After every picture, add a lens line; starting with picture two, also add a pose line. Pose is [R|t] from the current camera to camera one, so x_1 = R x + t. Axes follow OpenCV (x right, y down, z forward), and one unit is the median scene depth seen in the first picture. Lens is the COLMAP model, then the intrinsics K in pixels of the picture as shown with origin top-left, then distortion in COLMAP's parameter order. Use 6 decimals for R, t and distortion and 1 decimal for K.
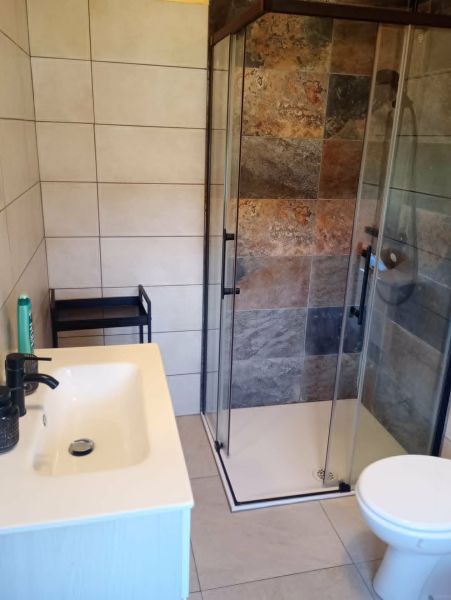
lens RADIAL K [[503.9, 0, 226.0], [0, 503.9, 298.5], [0, 0, 1]] dist [0.055443, -0.039604]
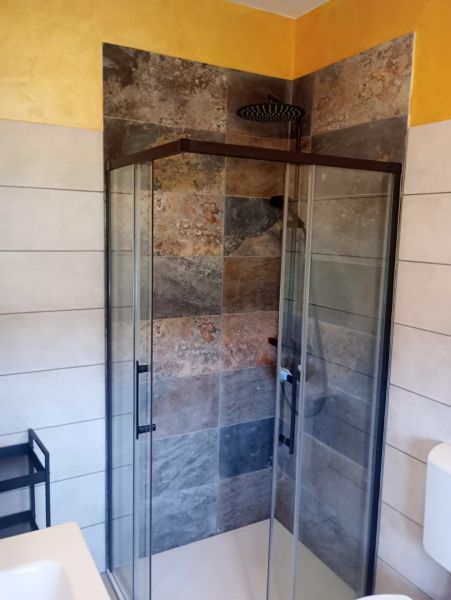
lens RADIAL K [[503.9, 0, 226.5], [0, 503.9, 295.6], [0, 0, 1]] dist [0.055443, -0.039604]
pose [[0.961533, -0.048419, 0.270387, -0.075350], [0.093473, 0.983273, -0.156324, -0.083278], [-0.258295, 0.175584, 0.949976, 0.068317]]
